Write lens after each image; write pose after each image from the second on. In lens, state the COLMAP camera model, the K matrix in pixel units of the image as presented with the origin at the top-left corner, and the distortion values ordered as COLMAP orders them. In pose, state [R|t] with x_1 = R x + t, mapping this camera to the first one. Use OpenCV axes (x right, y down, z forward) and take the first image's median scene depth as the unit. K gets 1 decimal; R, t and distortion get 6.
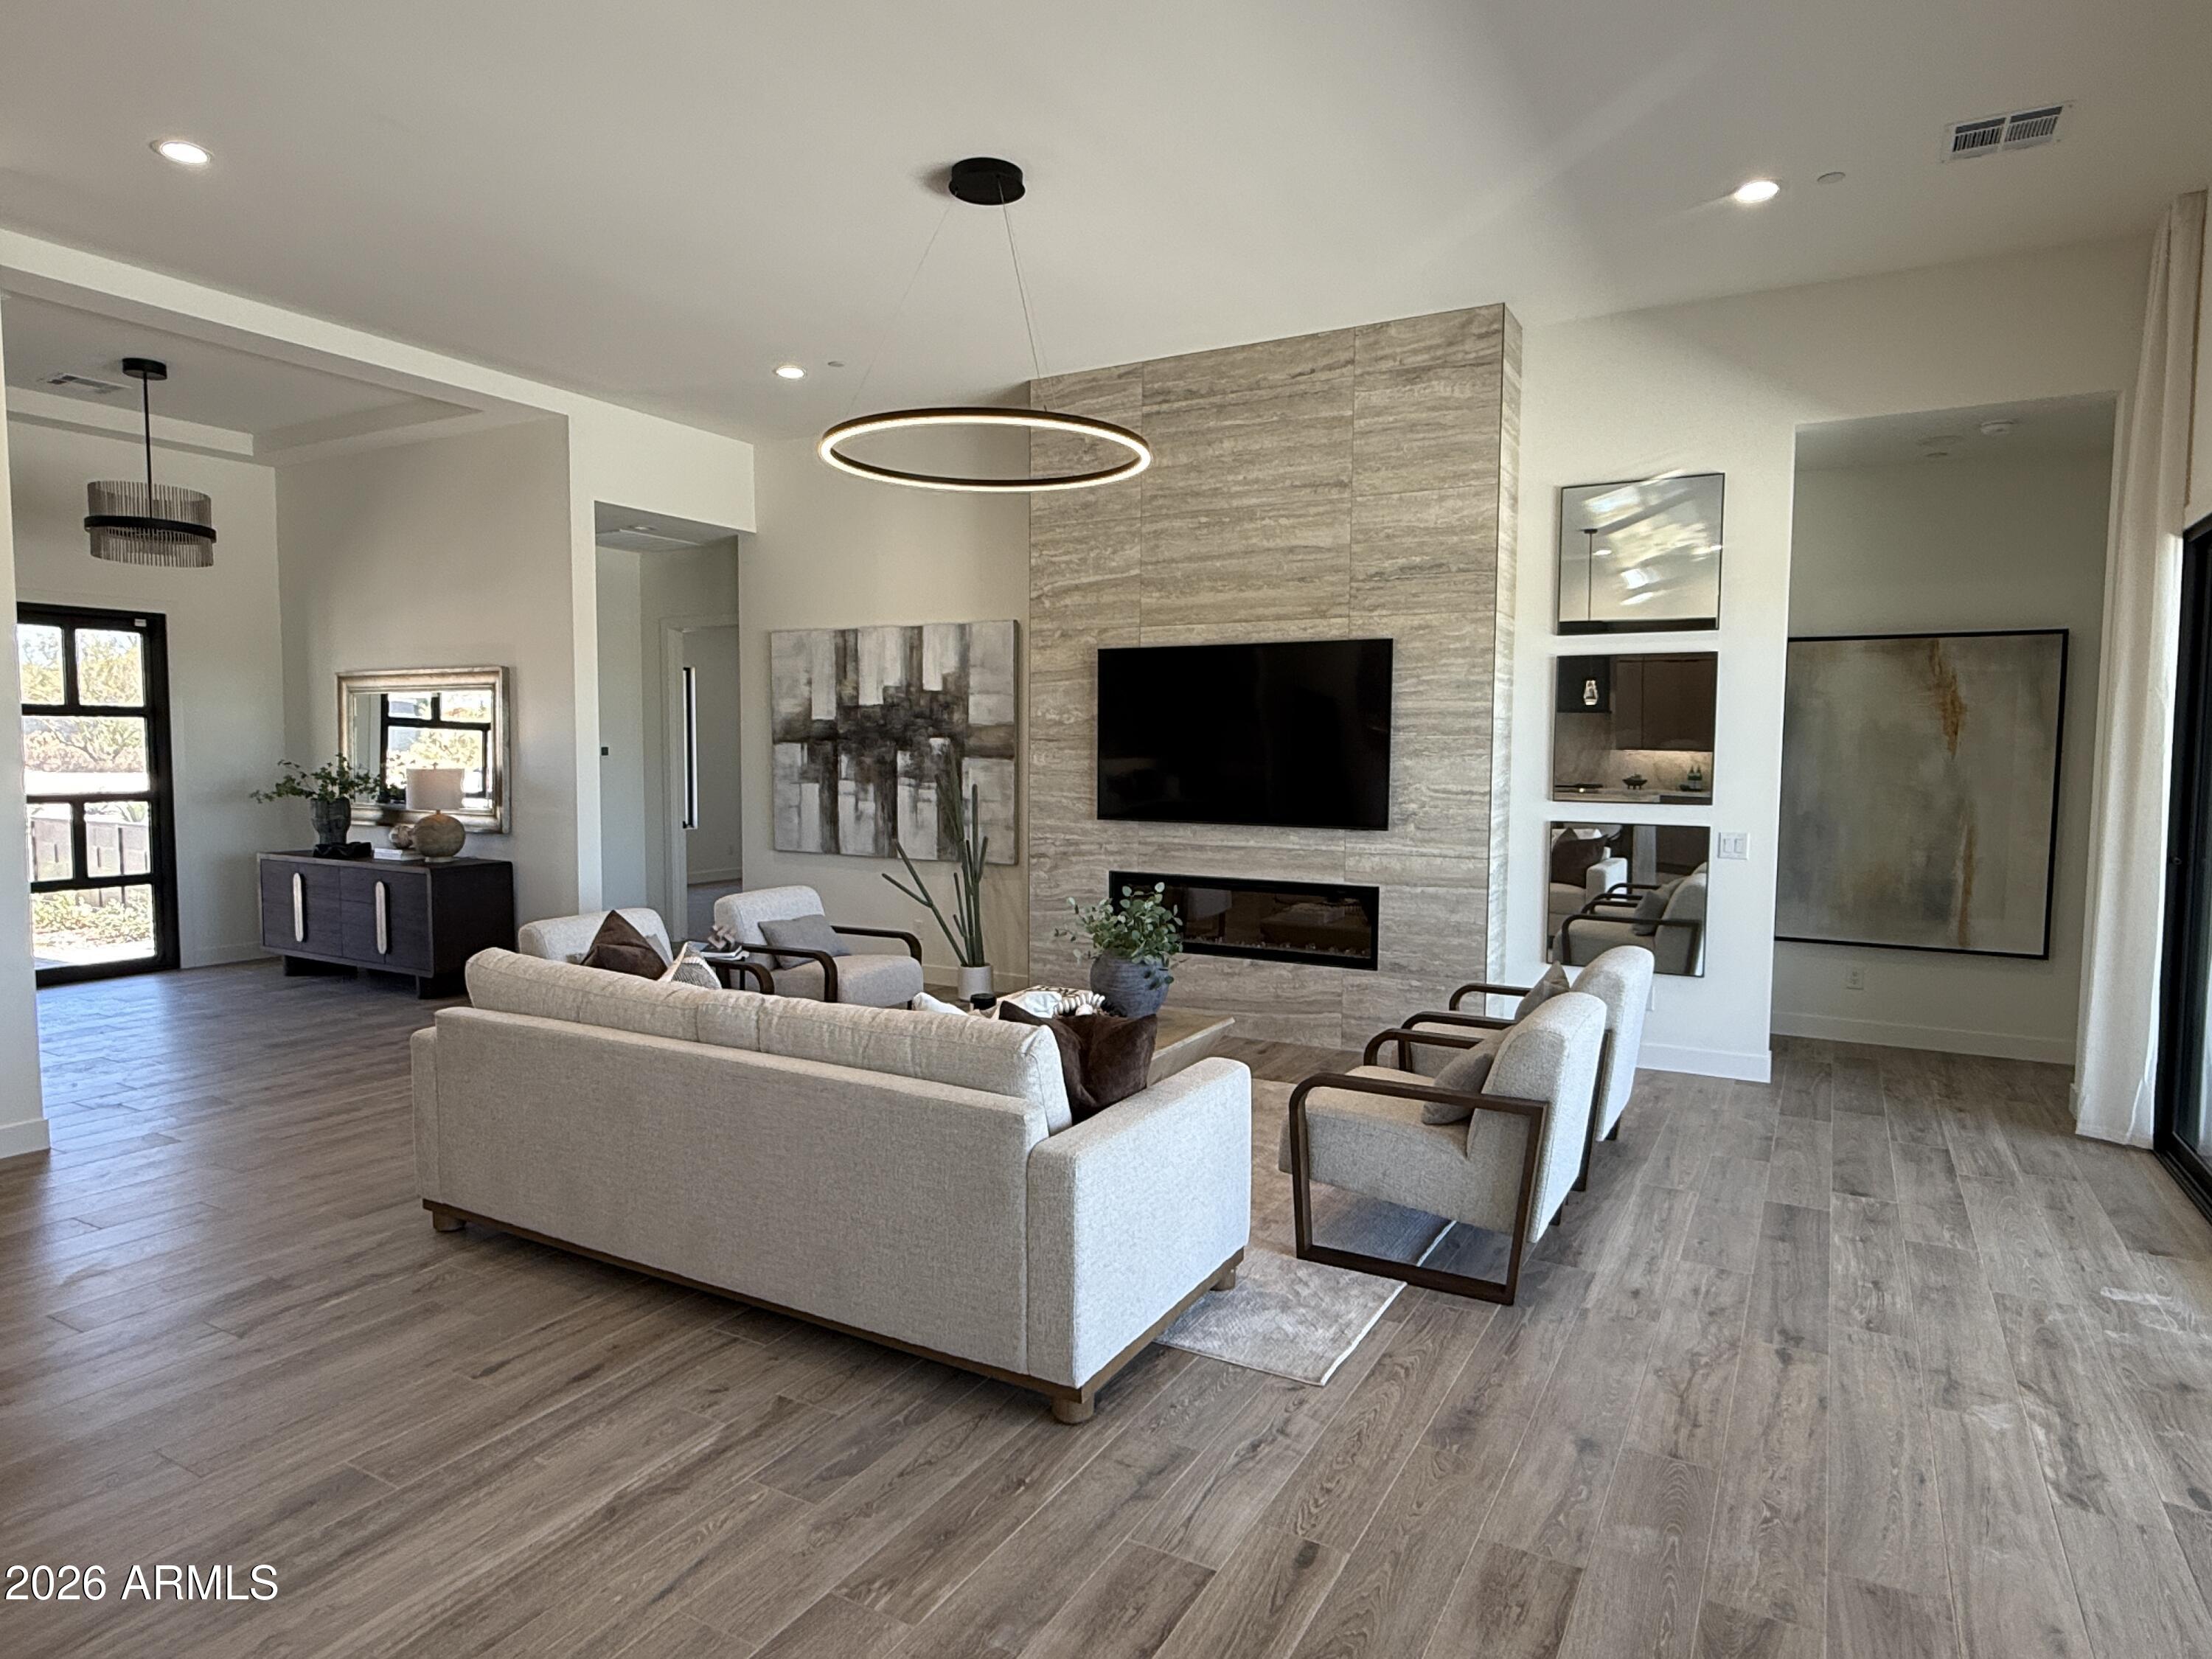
lens RADIAL K [[1297.3, 0, 1106.0], [0, 1297.3, 829.5], [0, 0, 1]] dist [0.000675, -0.000003]
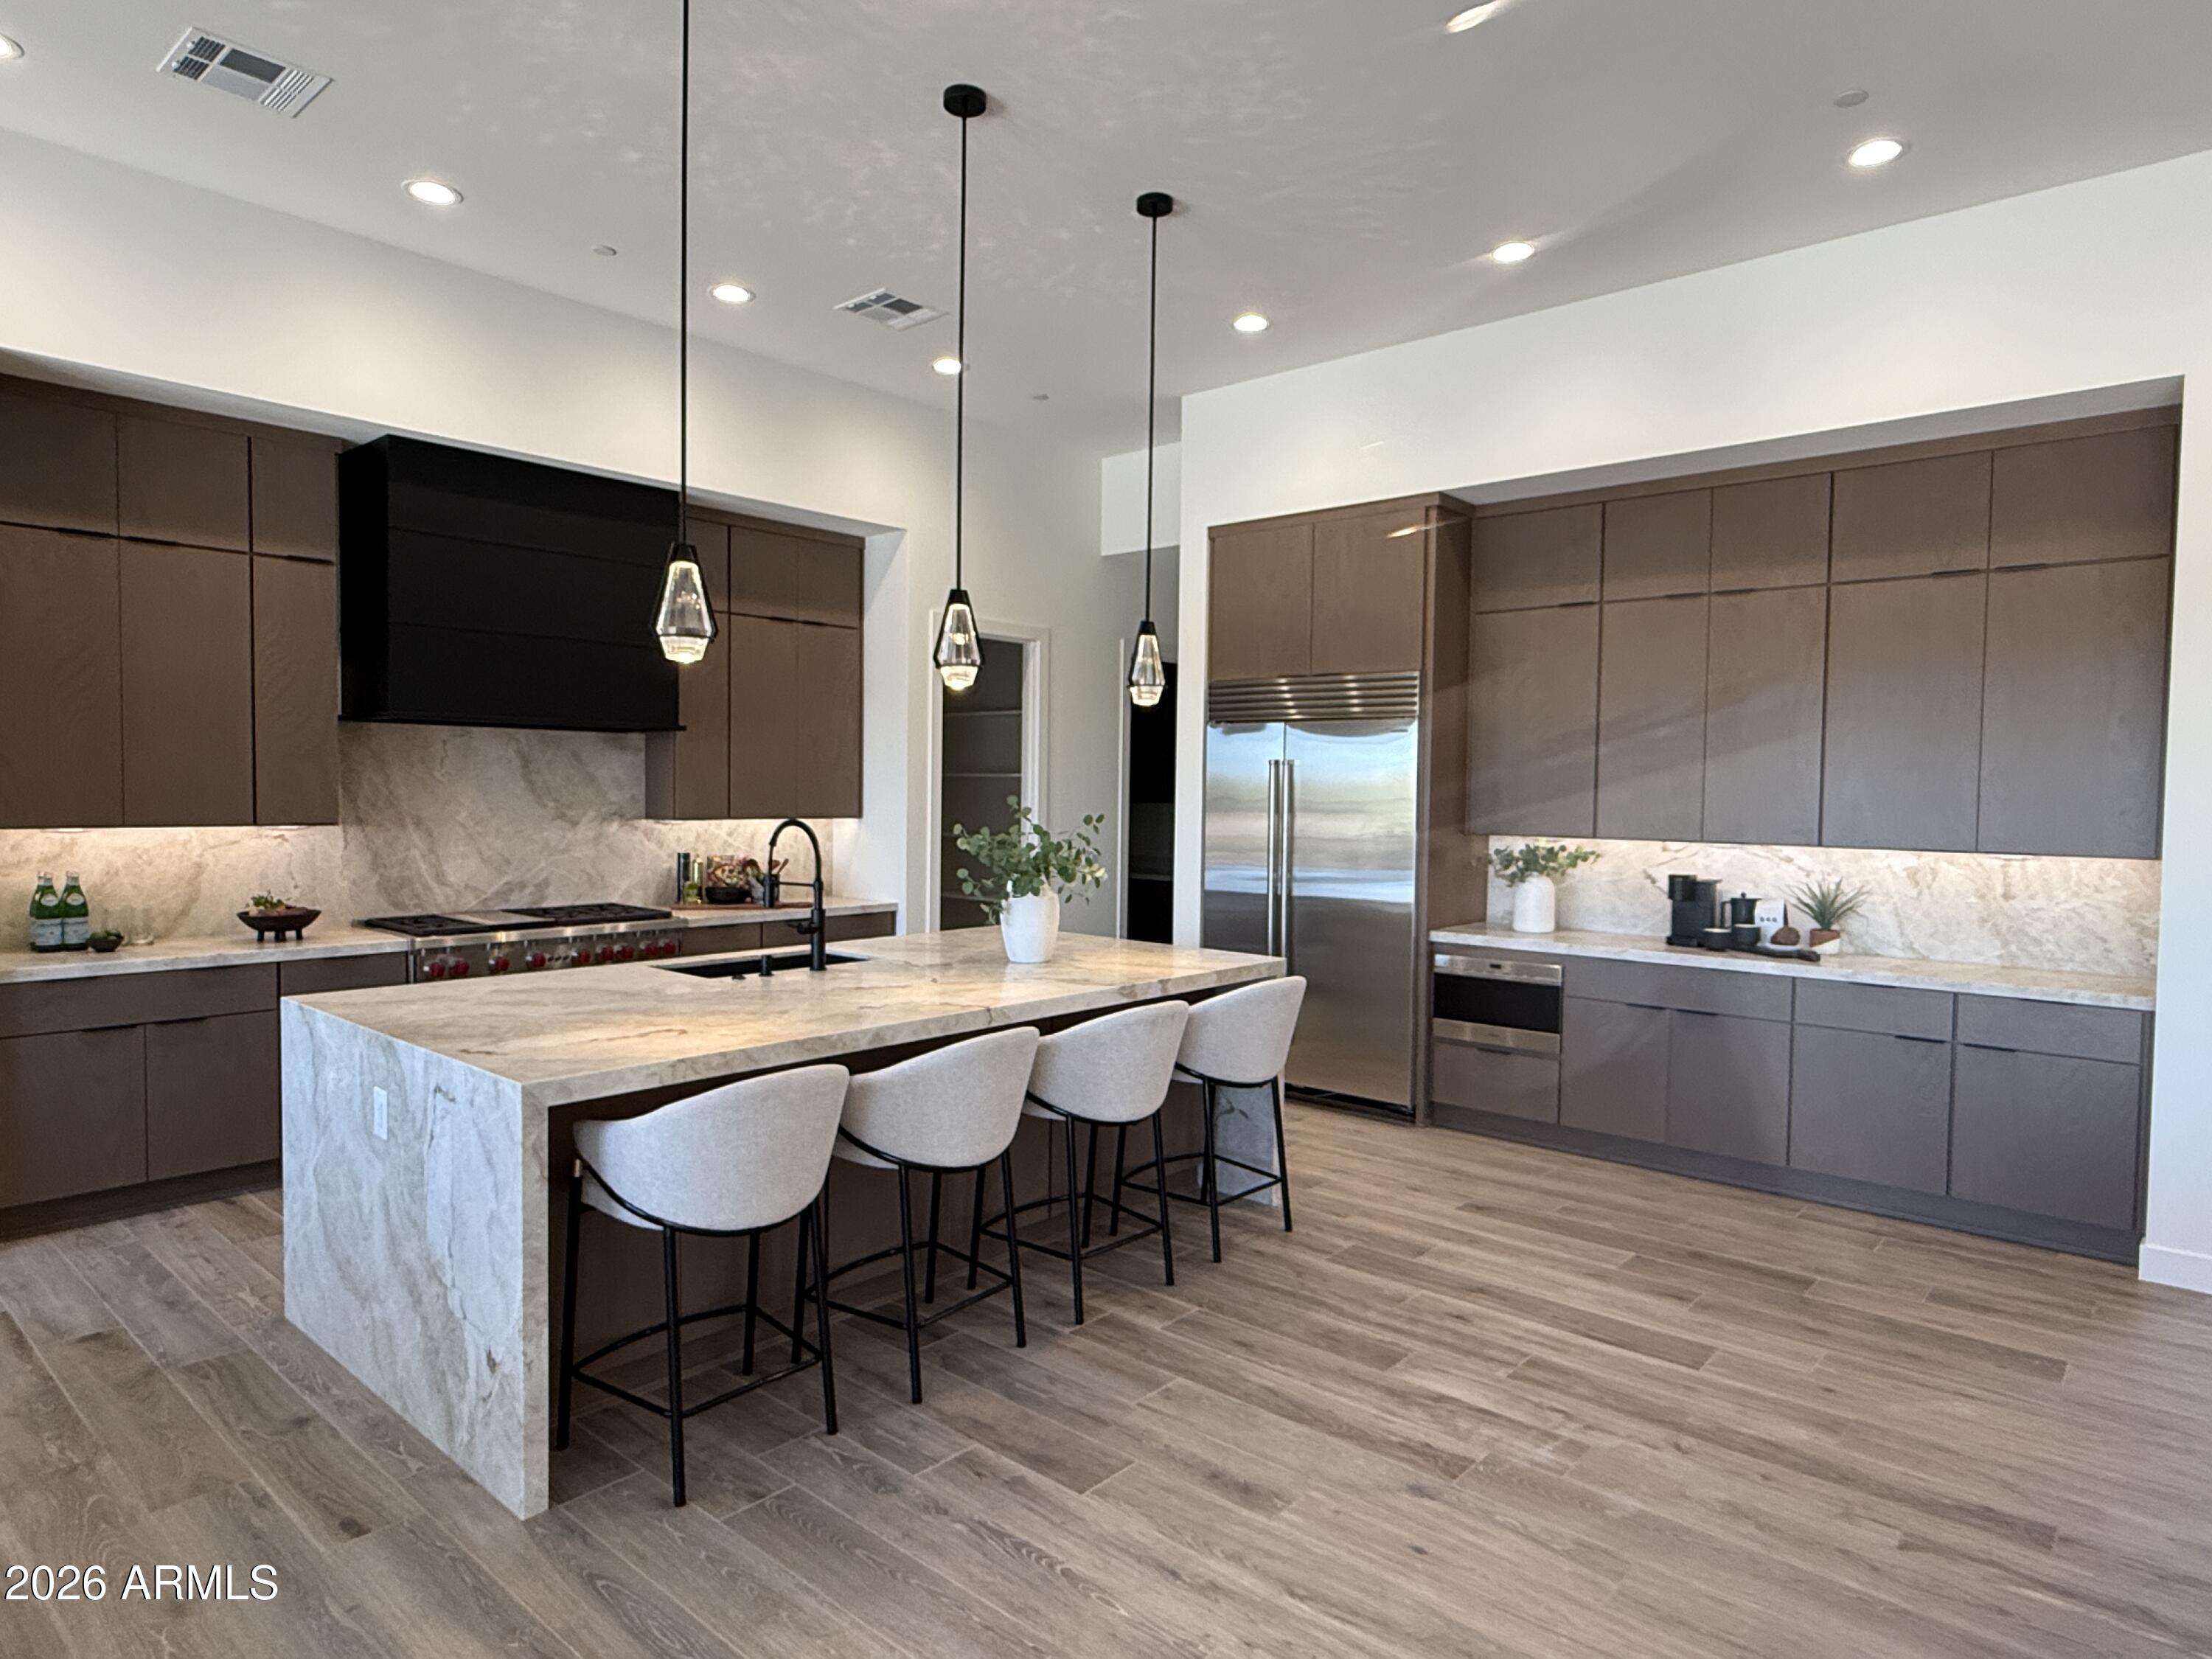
lens RADIAL K [[1297.3, 0, 1106.0], [0, 1297.3, 829.5], [0, 0, 1]] dist [0.000675, -0.000003]
pose [[-0.197402, 0.024320, -0.980021, 0.093332], [-0.078330, 0.996105, 0.040496, -0.019879], [0.977188, 0.084759, -0.194728, 0.302027]]
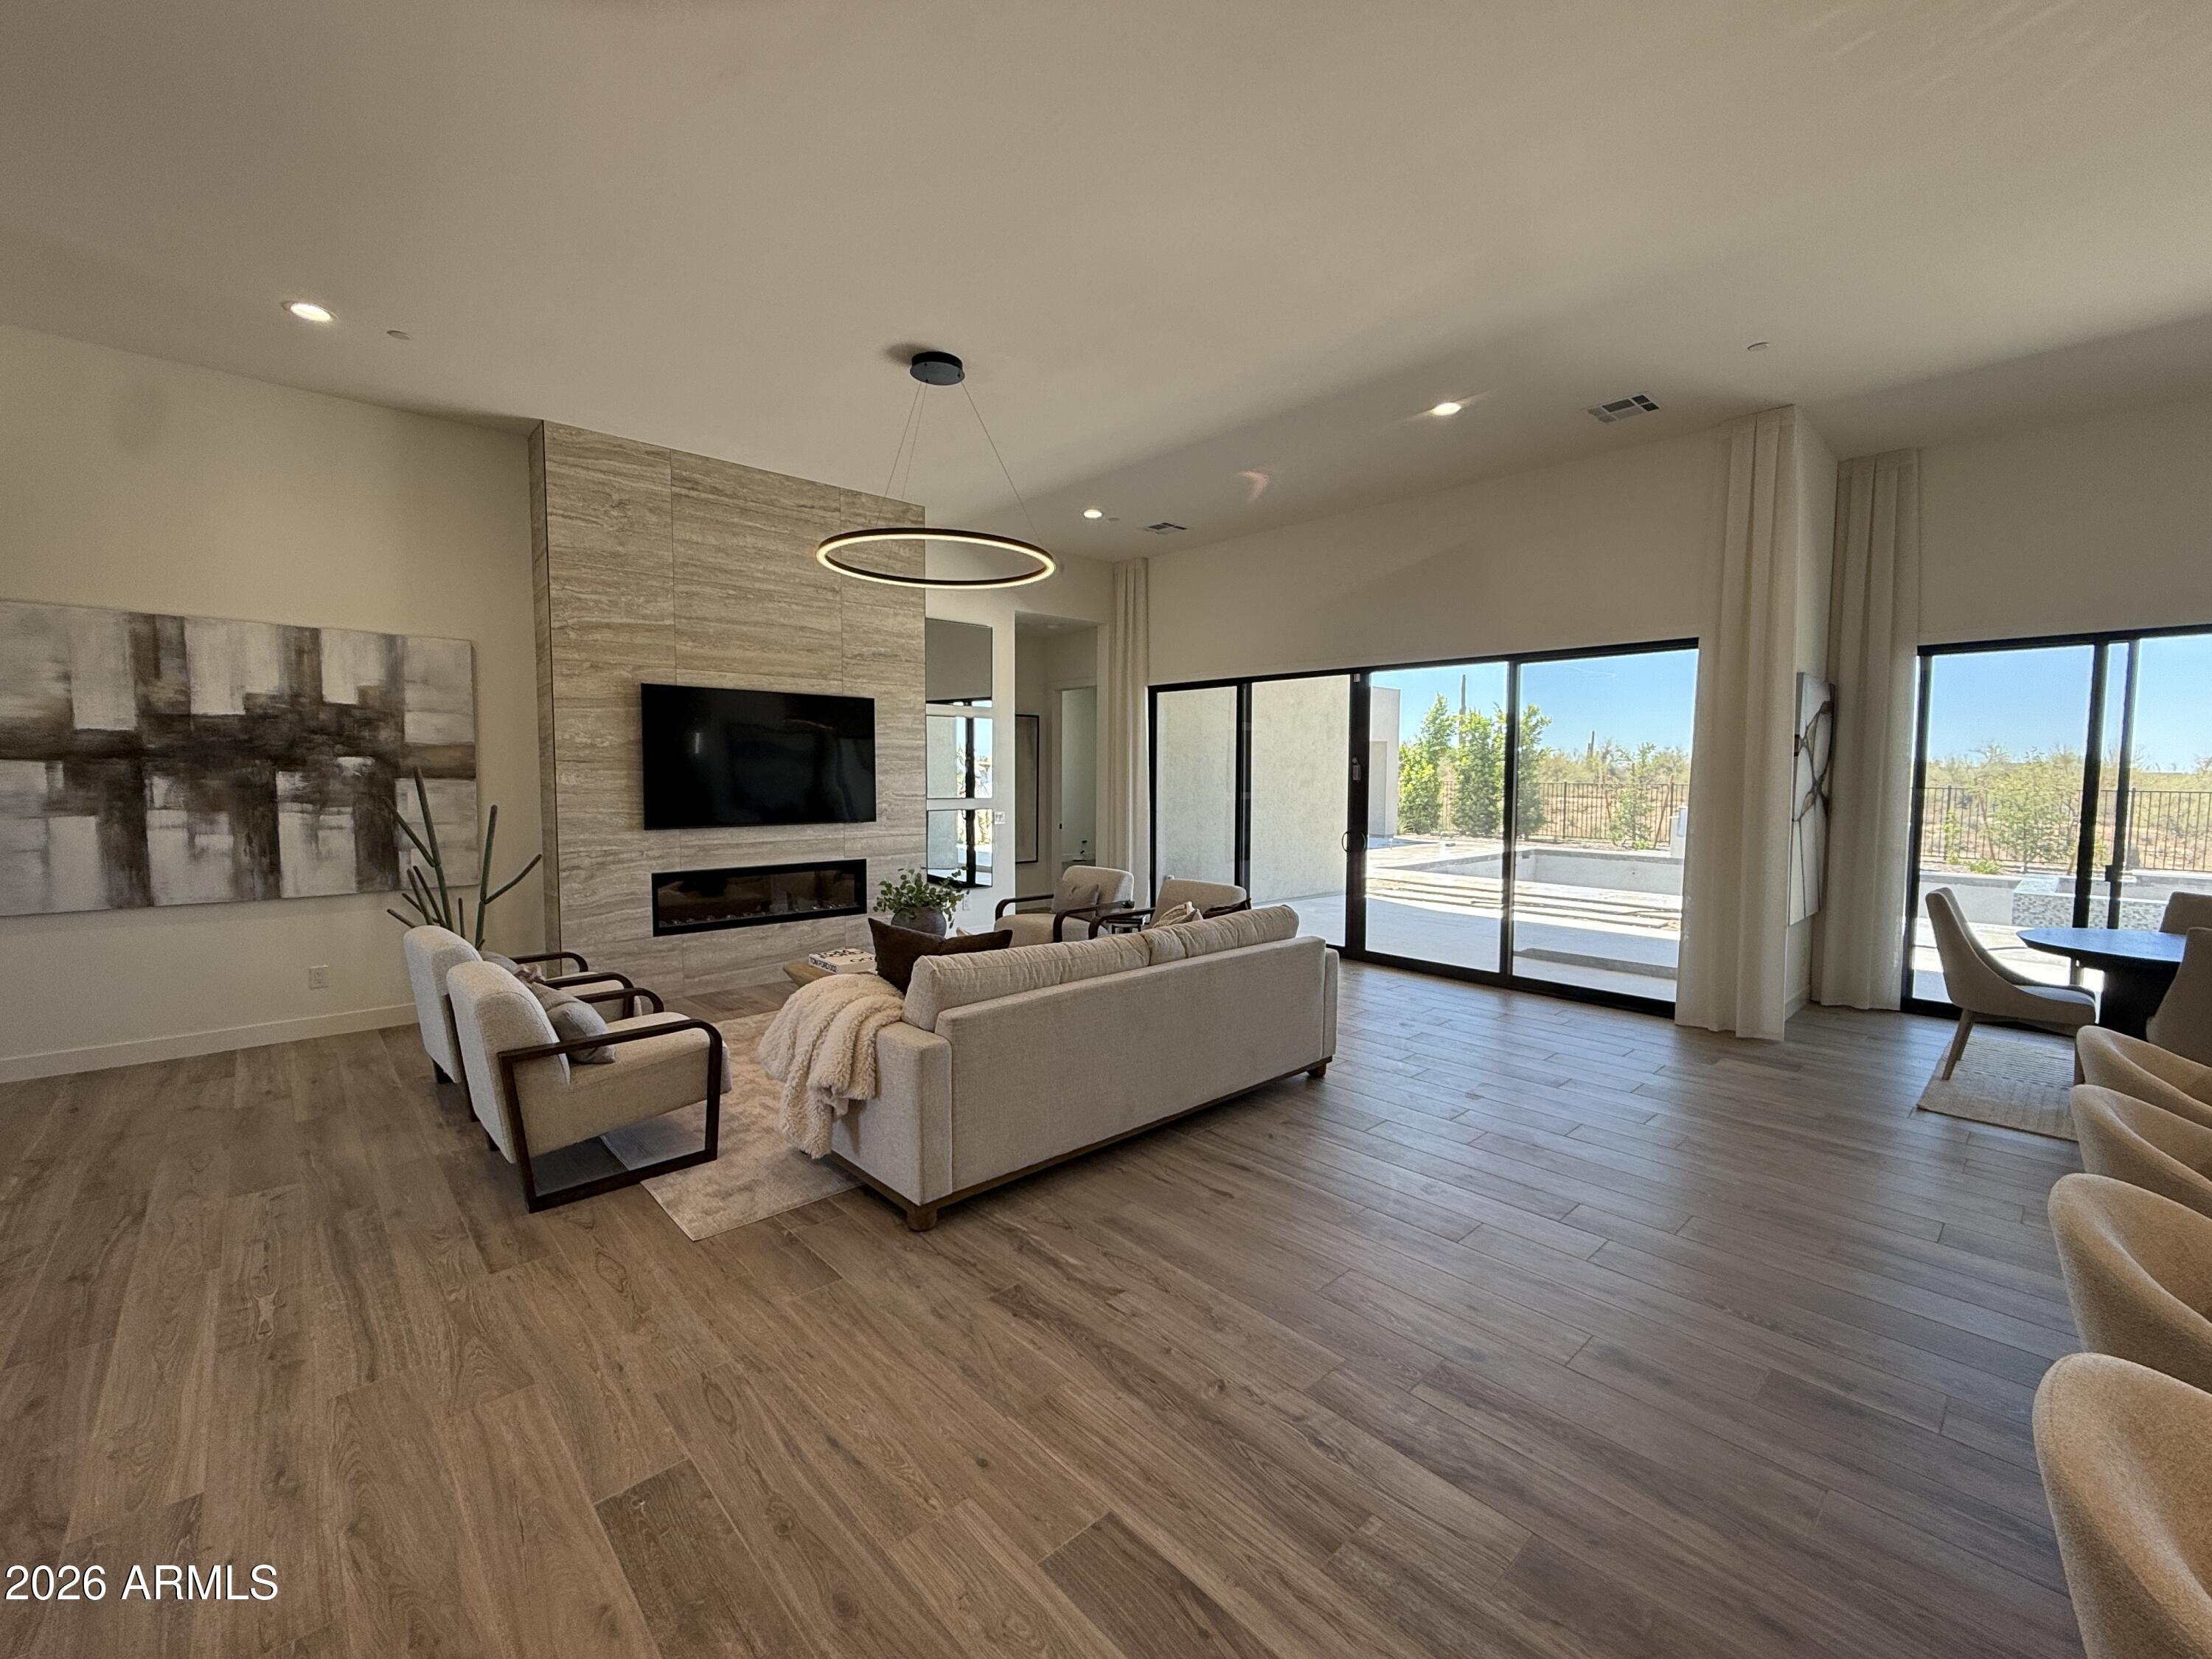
lens RADIAL K [[922.0, 0, 1106.0], [0, 922.0, 829.5], [0, 0, 1]] dist [0.000937, 0.000496]
pose [[0.297143, -0.064400, 0.952659, -0.664267], [0.057483, 0.997120, 0.049476, -0.025168], [-0.953101, 0.040061, 0.299989, 0.355155]]
